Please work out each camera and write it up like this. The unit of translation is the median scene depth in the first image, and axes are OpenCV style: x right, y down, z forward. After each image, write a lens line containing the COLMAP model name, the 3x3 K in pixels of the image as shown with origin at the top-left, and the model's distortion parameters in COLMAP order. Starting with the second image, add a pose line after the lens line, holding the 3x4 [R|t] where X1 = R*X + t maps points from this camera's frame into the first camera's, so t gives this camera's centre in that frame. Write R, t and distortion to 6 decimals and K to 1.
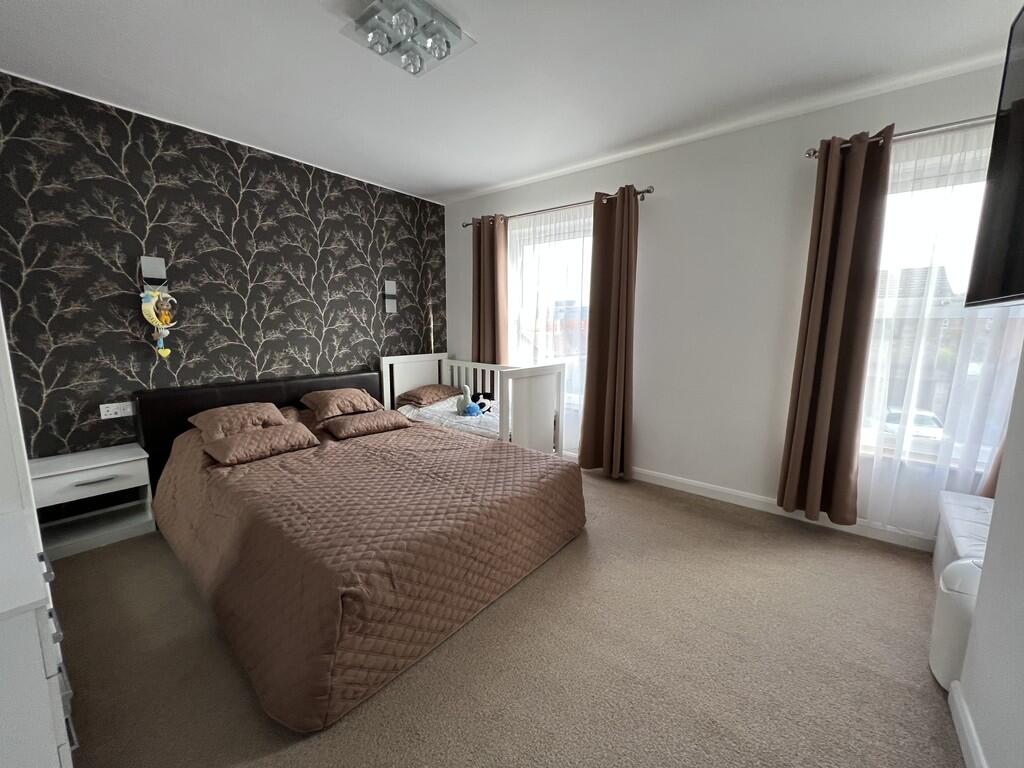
lens RADIAL K [[412.2, 0, 514.3], [0, 412.2, 385.9], [0, 0, 1]] dist [-0.001340, -0.000168]
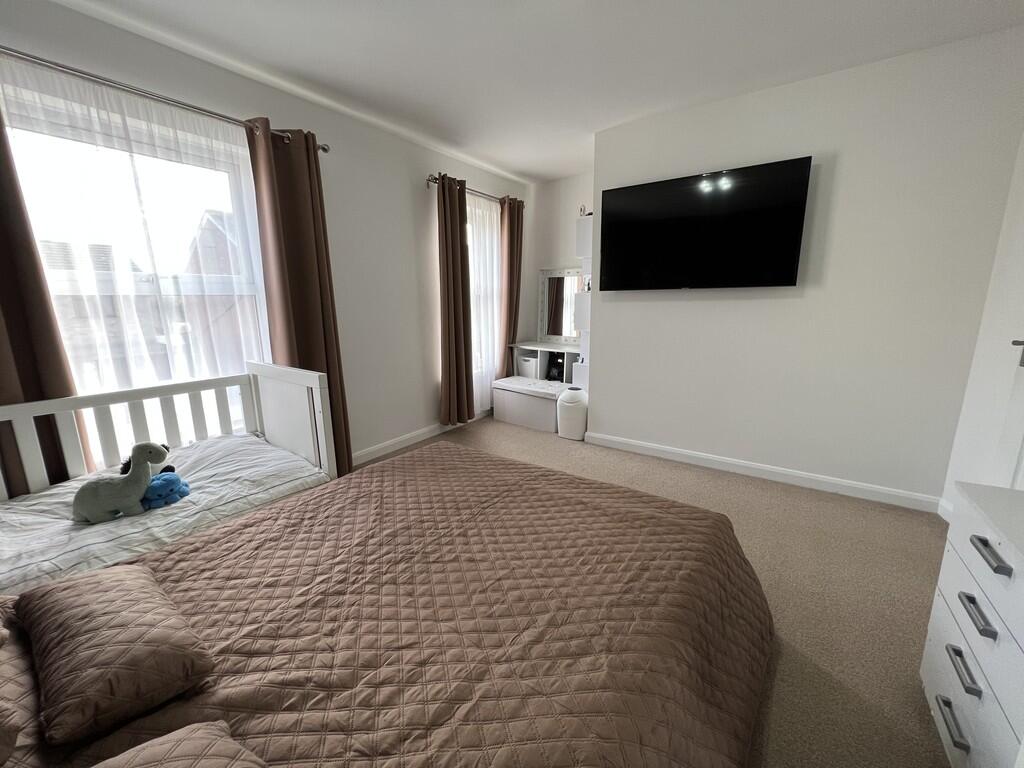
lens RADIAL K [[412.2, 0, 512.0], [0, 412.2, 381.9], [0, 0, 1]] dist [-0.001340, -0.000168]
pose [[-0.070732, -0.205033, 0.976196, -0.743378], [0.160837, 0.963497, 0.214020, -0.125577], [-0.984443, 0.172146, -0.035173, 0.790718]]
